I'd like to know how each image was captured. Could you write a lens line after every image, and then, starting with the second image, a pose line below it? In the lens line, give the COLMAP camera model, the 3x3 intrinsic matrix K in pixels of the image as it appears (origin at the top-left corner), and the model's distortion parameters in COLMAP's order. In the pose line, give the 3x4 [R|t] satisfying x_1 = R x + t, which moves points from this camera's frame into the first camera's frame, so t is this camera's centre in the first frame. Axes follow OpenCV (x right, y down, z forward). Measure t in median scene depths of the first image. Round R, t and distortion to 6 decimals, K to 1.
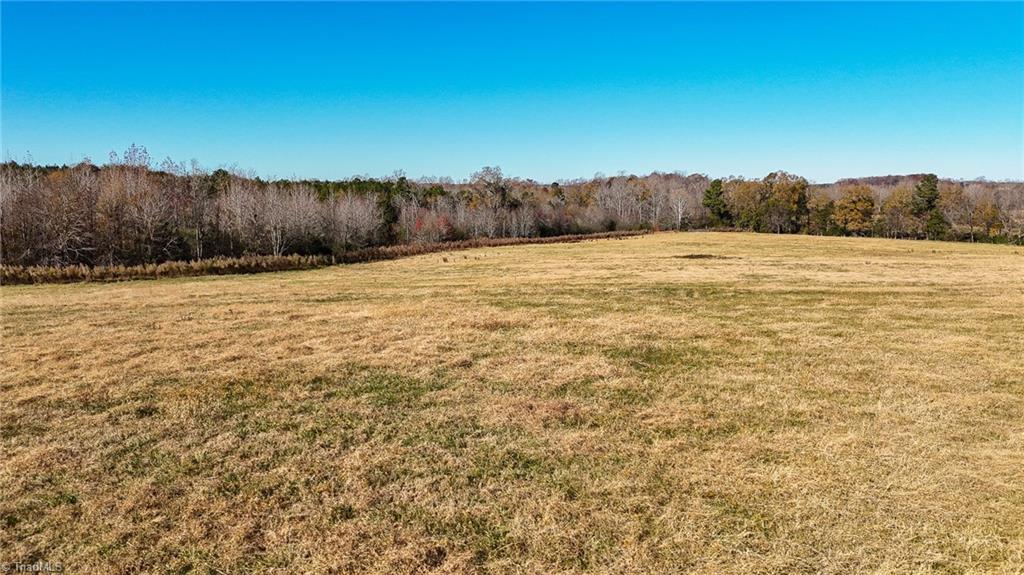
lens RADIAL K [[710.8, 0, 512.0], [0, 710.8, 287.5], [0, 0, 1]] dist [-0.001634, -0.000613]
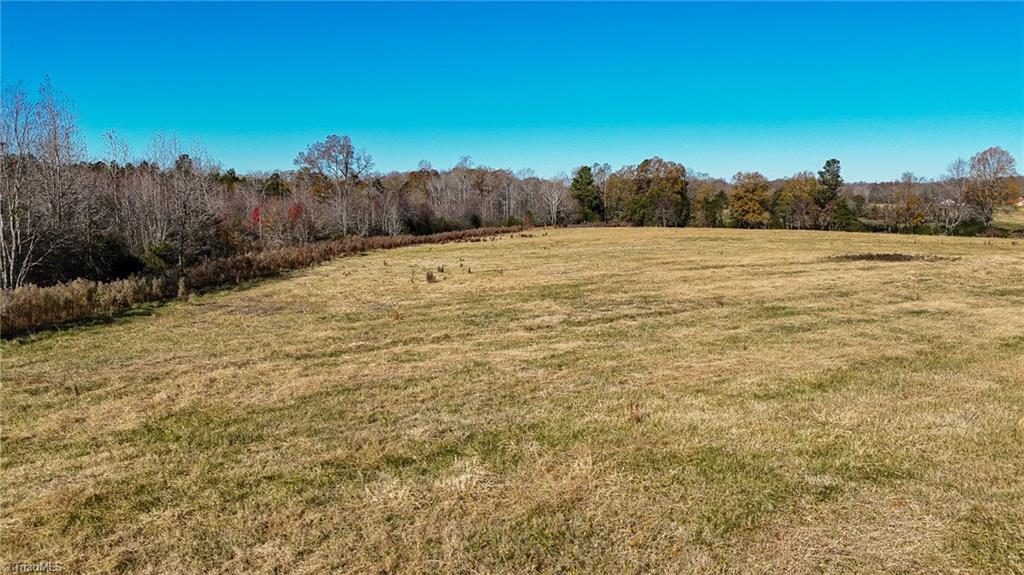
lens RADIAL K [[710.8, 0, 512.0], [0, 710.8, 287.5], [0, 0, 1]] dist [-0.001634, -0.000613]
pose [[0.944534, -0.038046, 0.326201, -0.122682], [0.038925, 0.999235, 0.003837, -0.020243], [-0.326098, 0.009073, 0.945293, 0.340282]]
